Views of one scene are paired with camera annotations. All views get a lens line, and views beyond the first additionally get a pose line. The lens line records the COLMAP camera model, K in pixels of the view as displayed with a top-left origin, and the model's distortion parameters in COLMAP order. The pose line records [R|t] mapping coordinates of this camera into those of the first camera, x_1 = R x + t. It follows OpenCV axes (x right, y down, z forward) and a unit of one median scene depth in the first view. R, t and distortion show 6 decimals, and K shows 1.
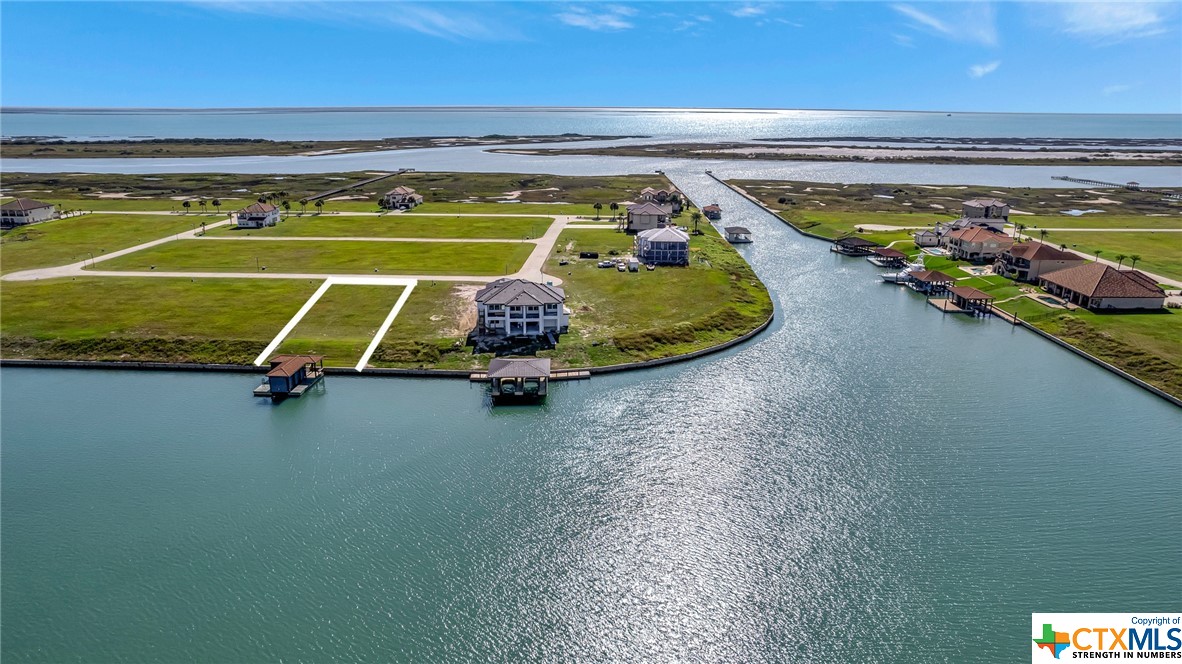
lens RADIAL K [[765.1, 0, 591.0], [0, 765.1, 332.0], [0, 0, 1]] dist [-0.077284, 0.074467]
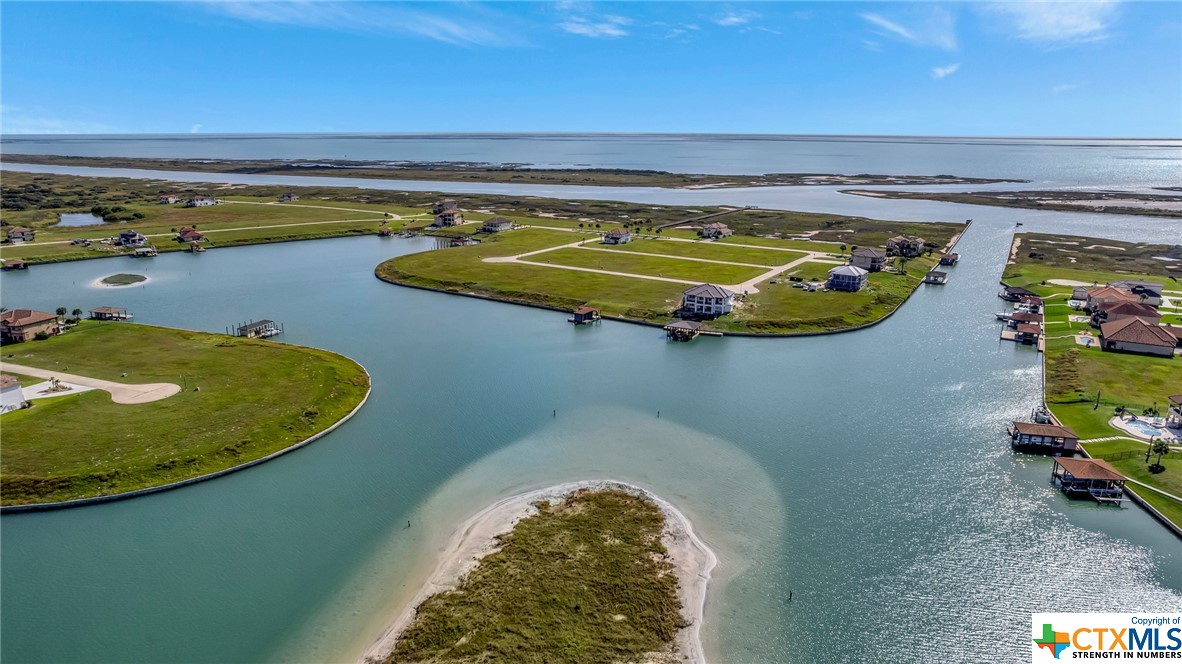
lens RADIAL K [[765.1, 0, 591.0], [0, 765.1, 332.0], [0, 0, 1]] dist [-0.077284, 0.074467]
pose [[0.863071, 0.128496, -0.488464, 0.308310], [-0.143161, 0.989672, 0.007392, 0.039018], [0.484369, 0.063549, 0.872553, -0.397480]]
